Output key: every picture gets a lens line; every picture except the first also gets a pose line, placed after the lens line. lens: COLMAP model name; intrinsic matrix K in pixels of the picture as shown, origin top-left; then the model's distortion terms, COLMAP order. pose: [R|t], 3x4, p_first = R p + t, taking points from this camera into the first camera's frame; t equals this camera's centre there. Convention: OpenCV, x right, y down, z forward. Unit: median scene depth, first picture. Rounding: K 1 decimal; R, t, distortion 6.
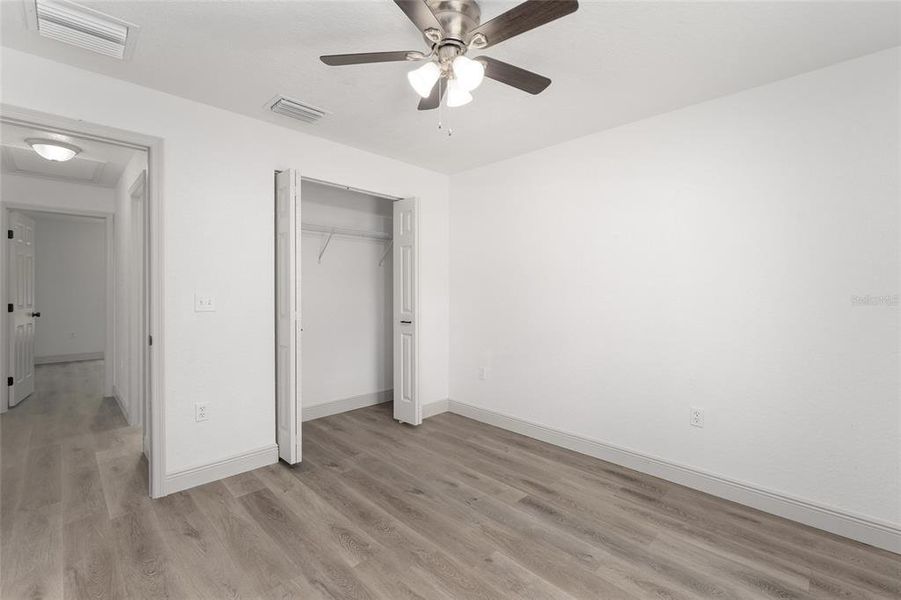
lens RADIAL K [[386.9, 0, 451.5], [0, 386.9, 295.0], [0, 0, 1]] dist [-0.004375, -0.000219]
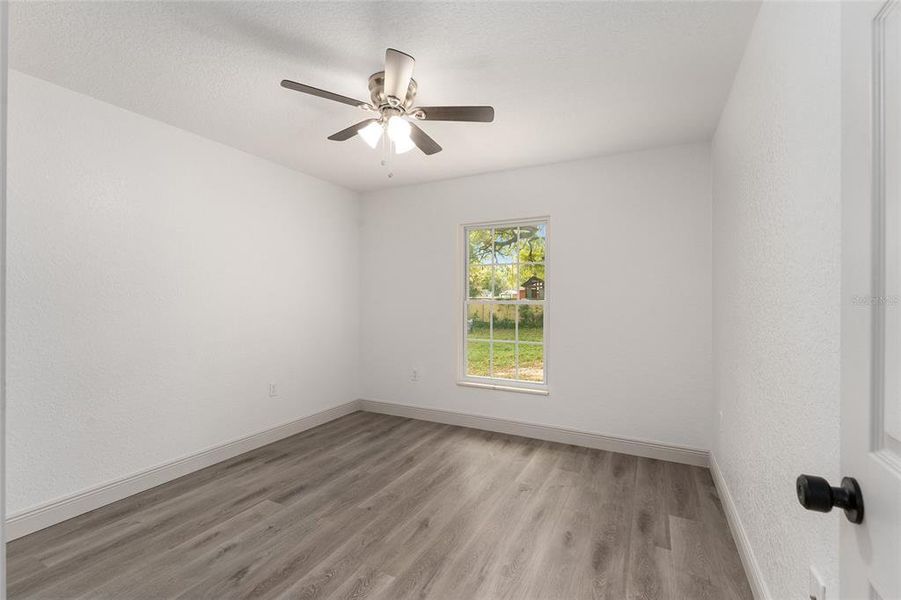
lens RADIAL K [[386.9, 0, 450.7], [0, 386.9, 299.0], [0, 0, 1]] dist [-0.004375, -0.000219]
pose [[-0.298392, -0.005080, 0.954430, -0.951291], [0.008465, 0.999932, 0.007968, -0.010699], [-0.954406, 0.010456, -0.298329, 0.885471]]
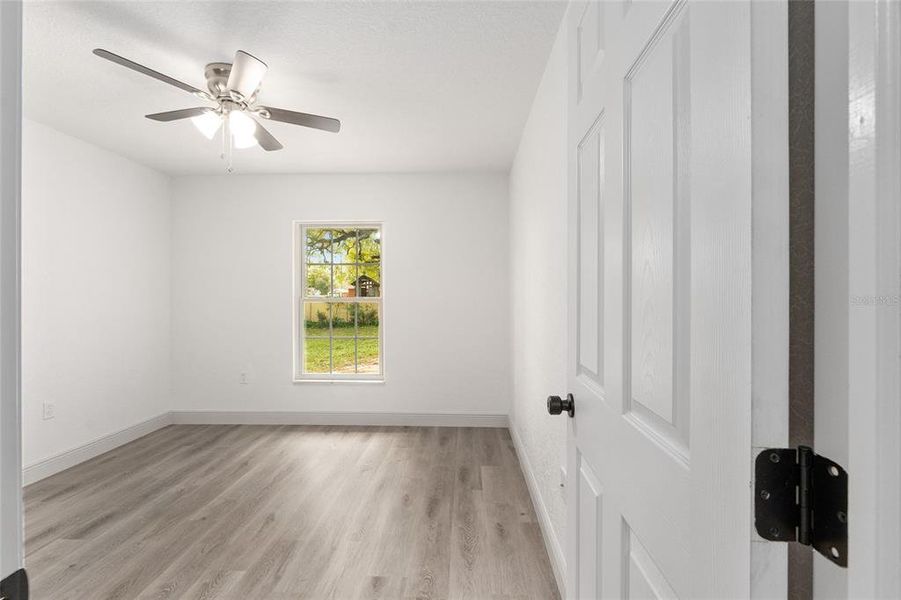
lens RADIAL K [[386.9, 0, 448.6], [0, 386.9, 298.5], [0, 0, 1]] dist [-0.004375, -0.000219]
pose [[-0.672397, -0.005673, 0.740169, -1.034992], [0.007122, 0.999875, 0.014133, -0.009387], [-0.740157, 0.014774, -0.672272, 0.978393]]
